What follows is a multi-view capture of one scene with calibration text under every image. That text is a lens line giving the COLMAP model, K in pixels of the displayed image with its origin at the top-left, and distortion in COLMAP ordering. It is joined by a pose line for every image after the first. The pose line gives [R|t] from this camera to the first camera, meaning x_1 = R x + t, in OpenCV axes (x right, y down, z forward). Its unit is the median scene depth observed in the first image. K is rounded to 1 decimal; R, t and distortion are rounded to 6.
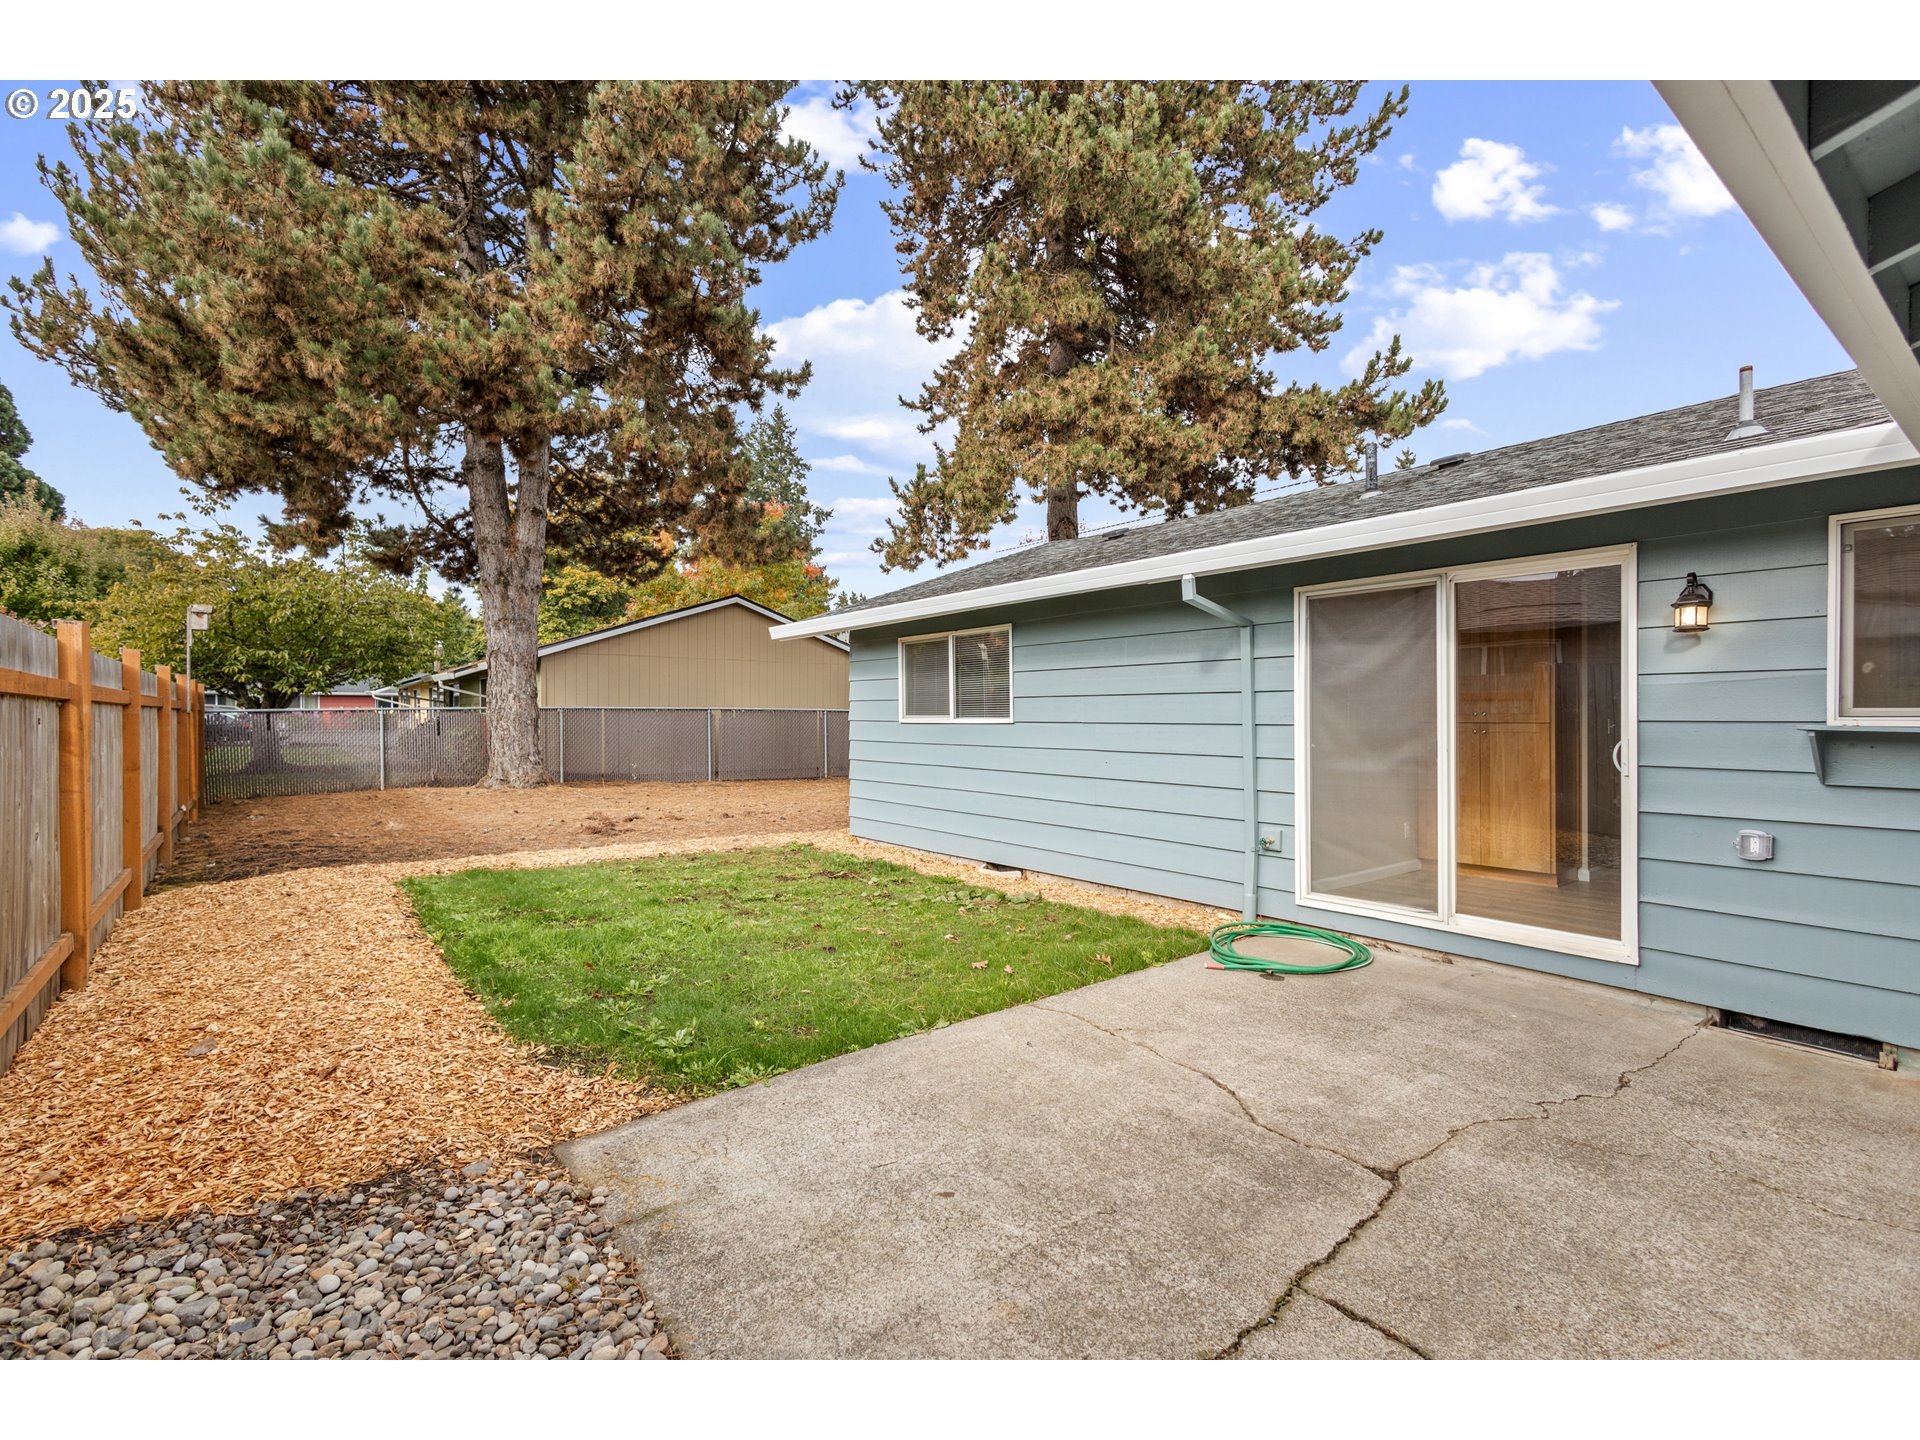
lens RADIAL K [[884.7, 0, 952.1], [0, 884.7, 711.9], [0, 0, 1]] dist [0.001126, 0.000353]
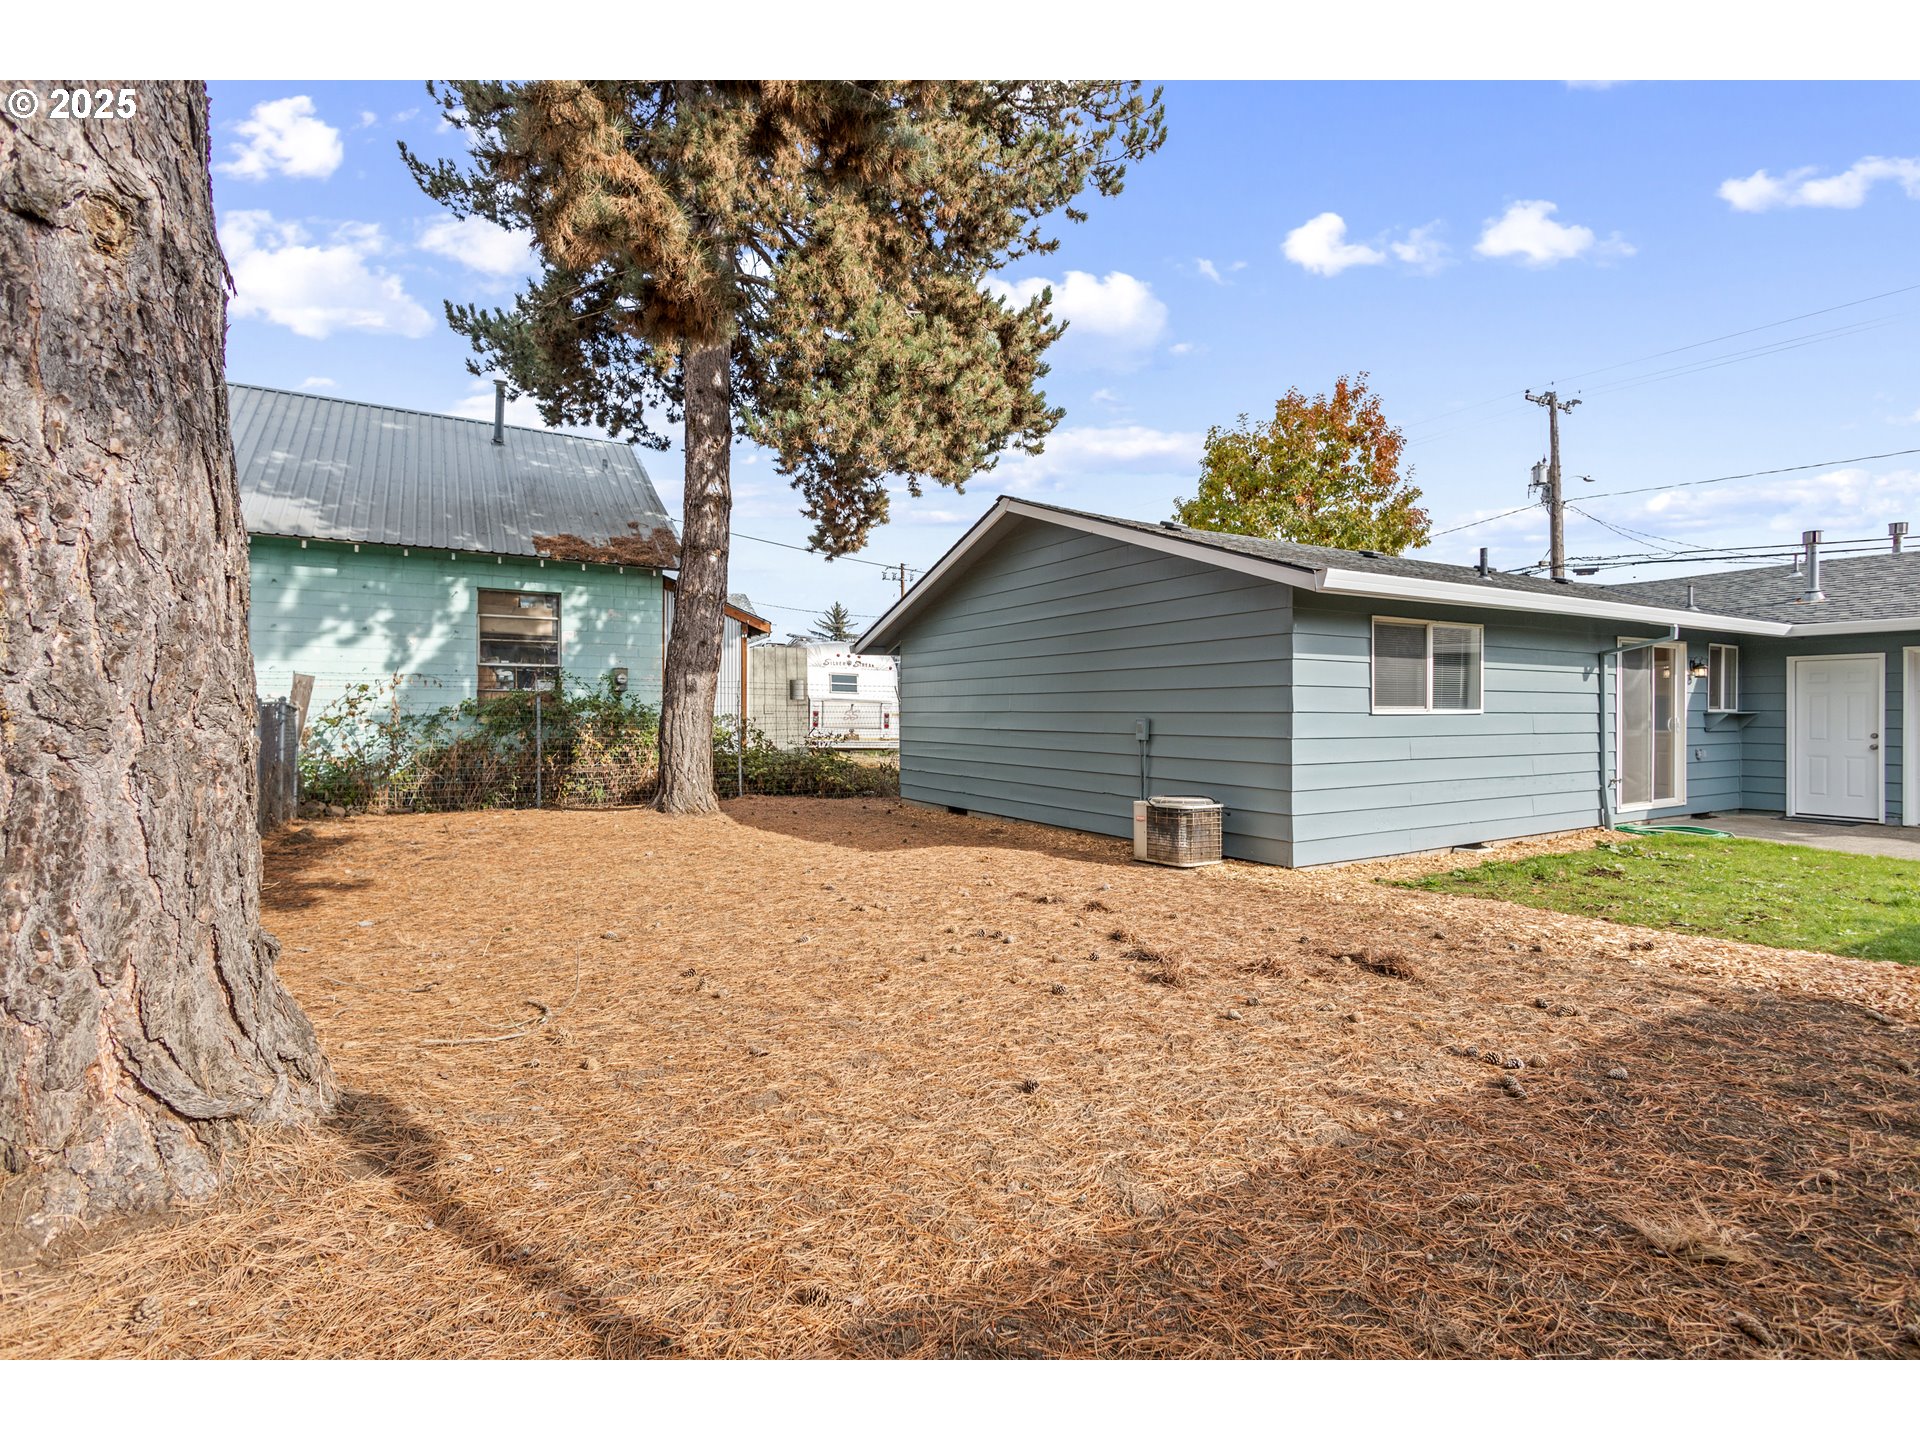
lens RADIAL K [[885.4, 0, 963.5], [0, 885.4, 703.7], [0, 0, 1]] dist [0.025772, -0.007063]
pose [[0.111977, 0.009592, 0.993665, -1.057247], [-0.005744, 0.999943, -0.009006, 0.012071], [-0.993694, -0.004699, 0.112026, 1.419983]]
